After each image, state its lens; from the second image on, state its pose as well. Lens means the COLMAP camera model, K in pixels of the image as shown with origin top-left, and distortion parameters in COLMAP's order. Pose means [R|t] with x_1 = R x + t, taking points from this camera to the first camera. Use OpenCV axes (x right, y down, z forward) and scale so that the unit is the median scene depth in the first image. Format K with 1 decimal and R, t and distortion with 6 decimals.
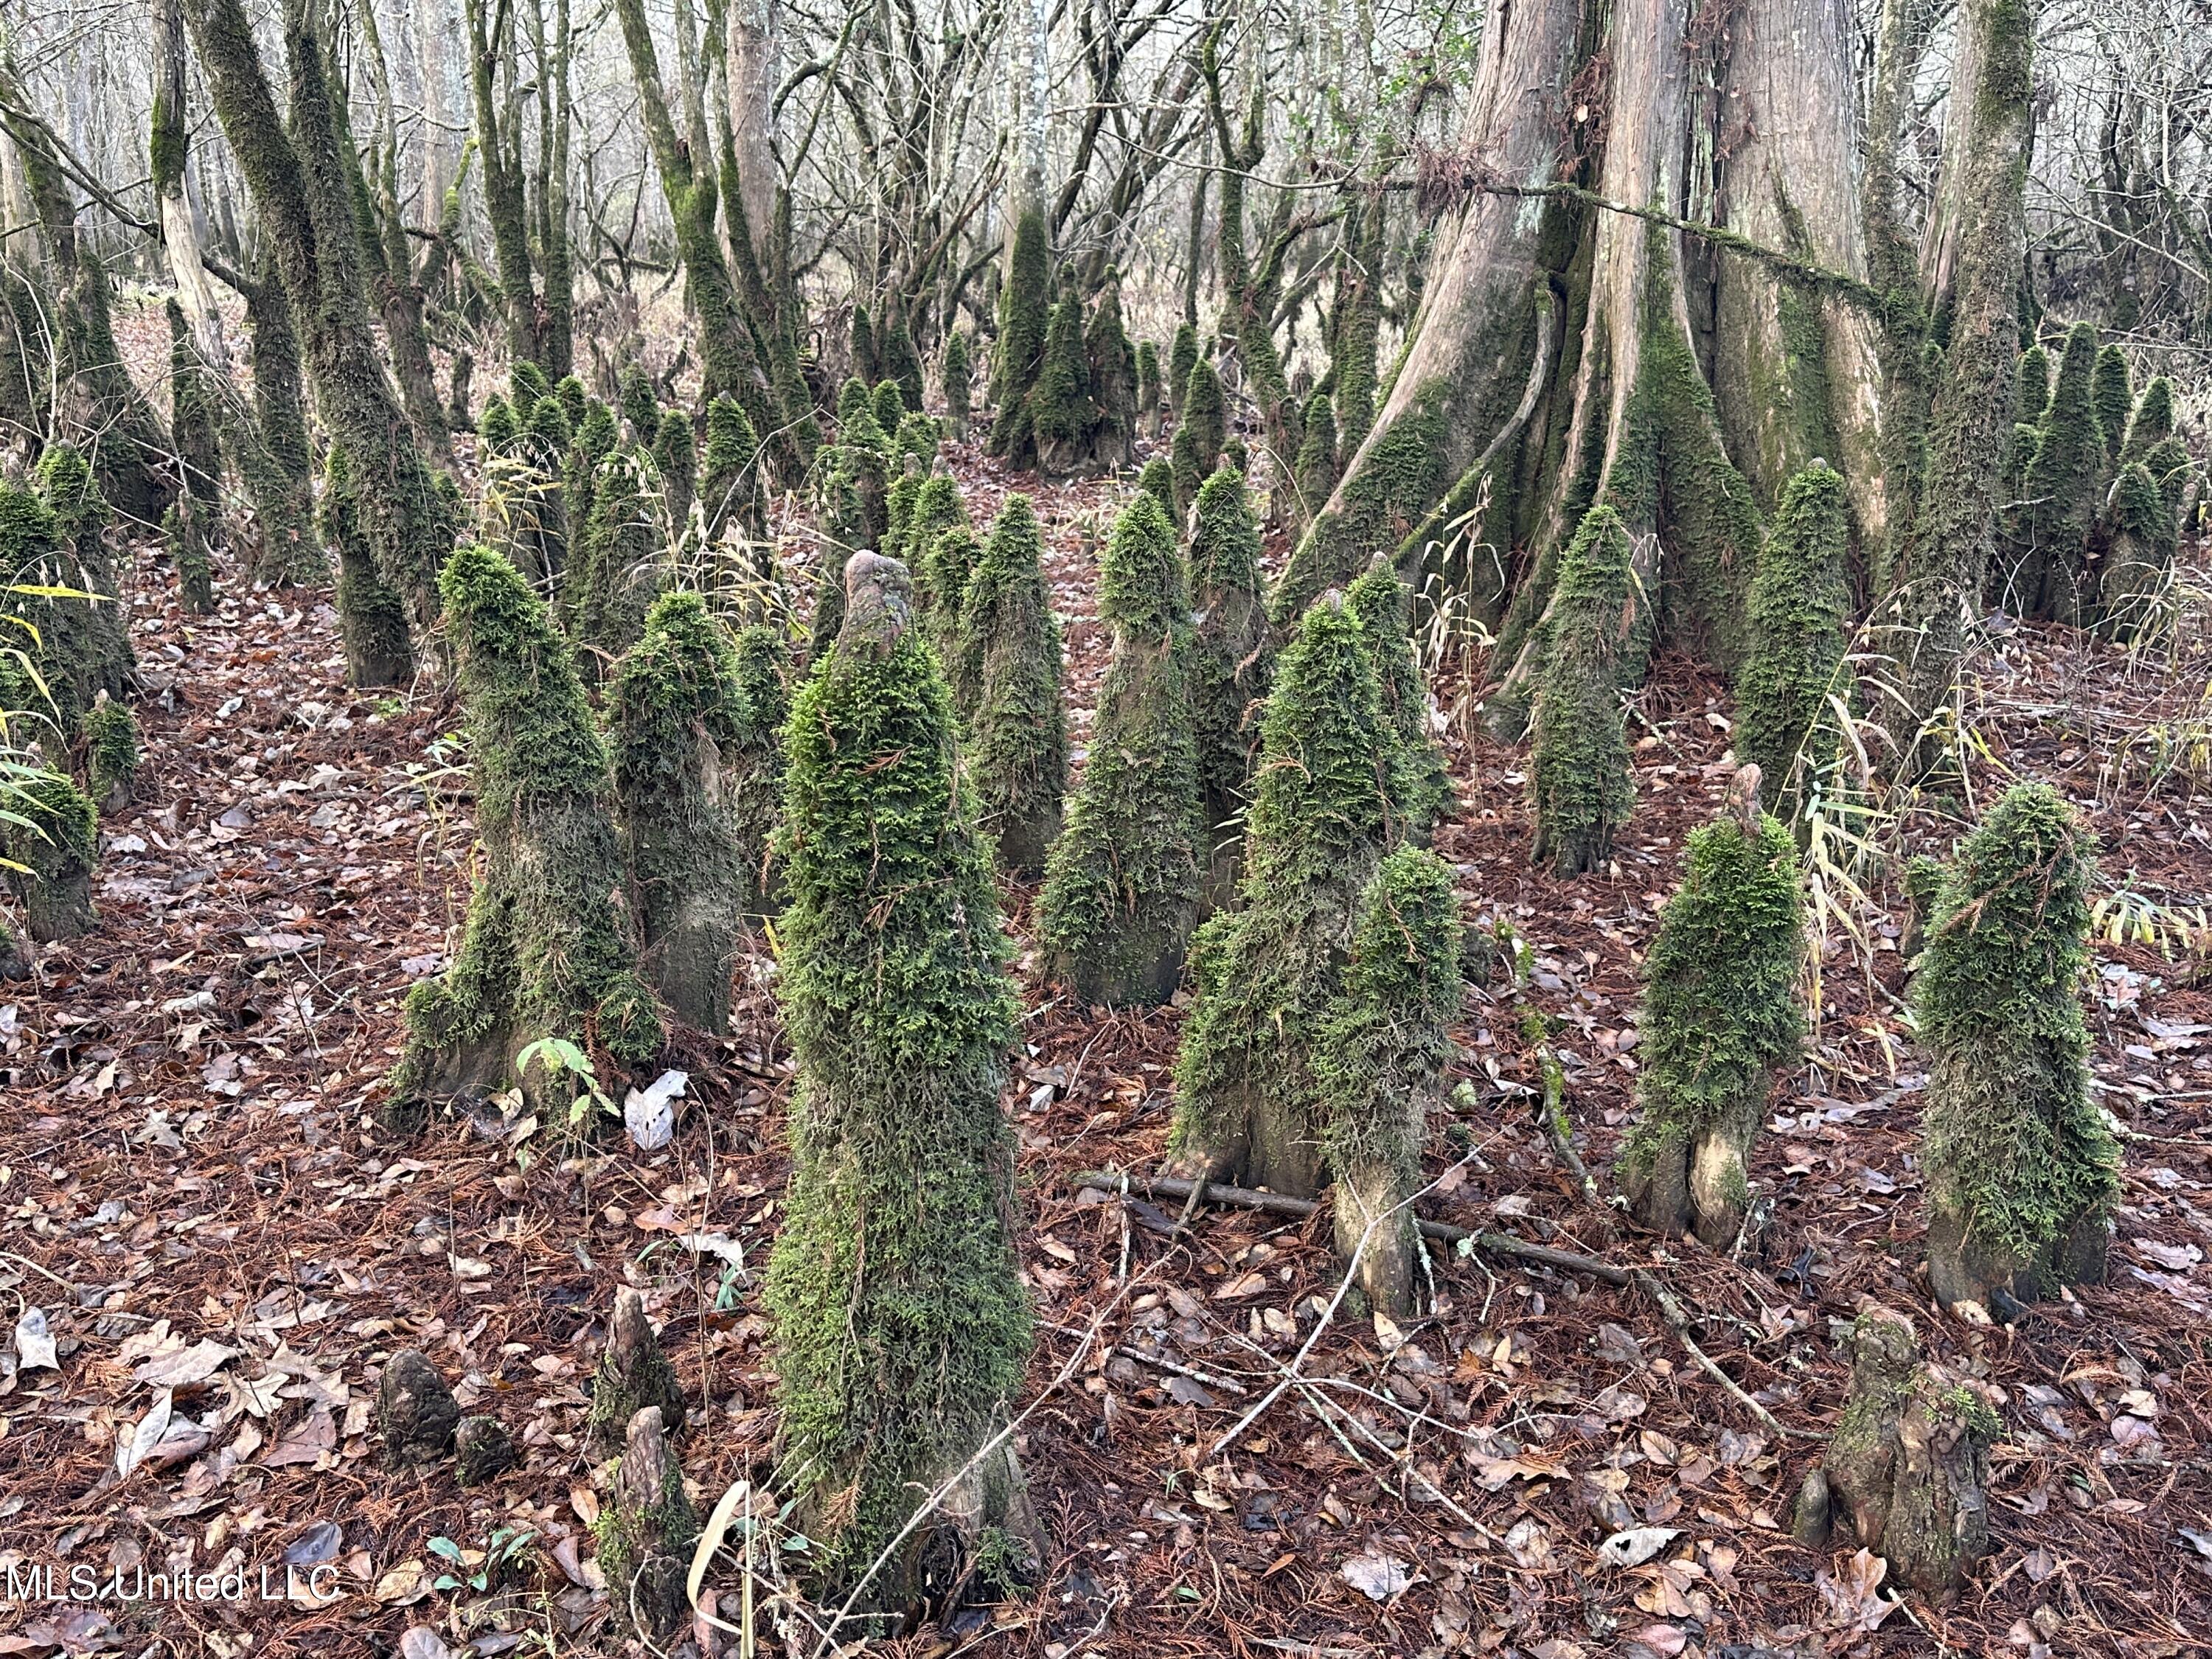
lens RADIAL K [[1913.3, 0, 1106.0], [0, 1913.3, 829.5], [0, 0, 1]] dist [0.134704, -0.257919]
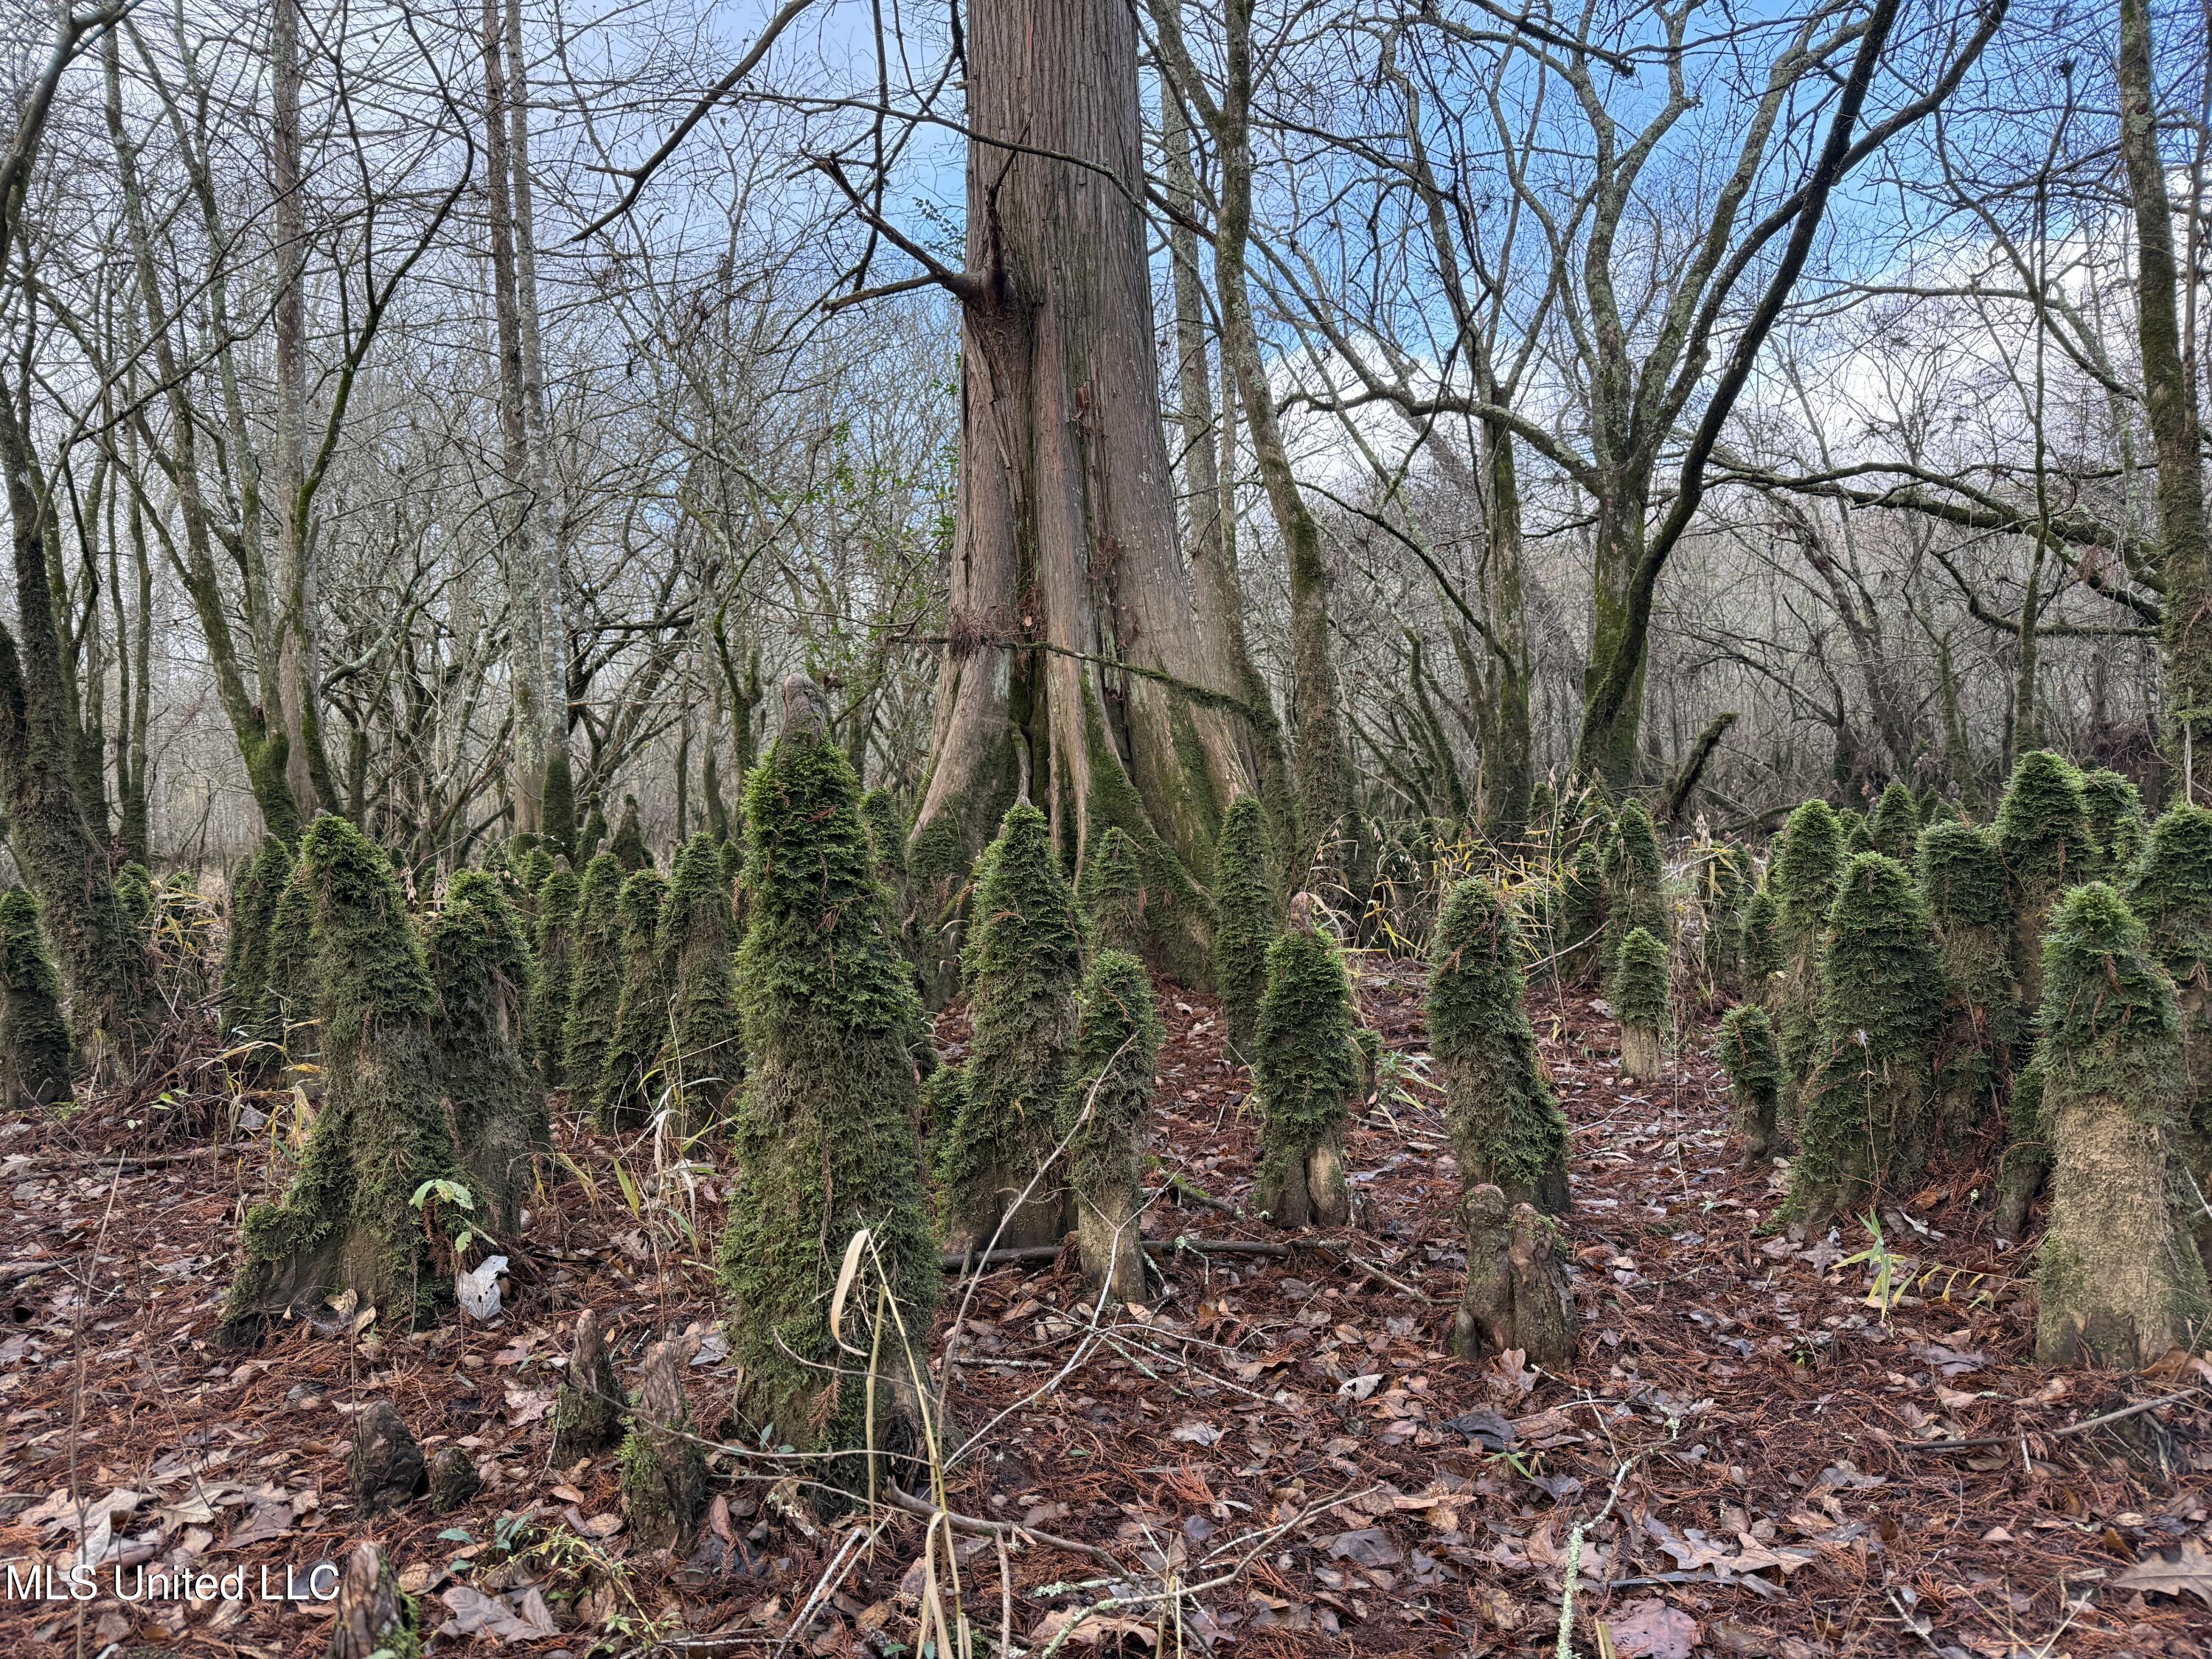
lens RADIAL K [[1532.4, 0, 1106.0], [0, 1532.4, 829.5], [0, 0, 1]] dist [0.087629, -0.125242]
pose [[0.938116, -0.046878, 0.343133, -0.215214], [0.146886, 0.951123, -0.271642, 0.217672], [-0.313628, 0.305233, 0.899150, -0.051388]]
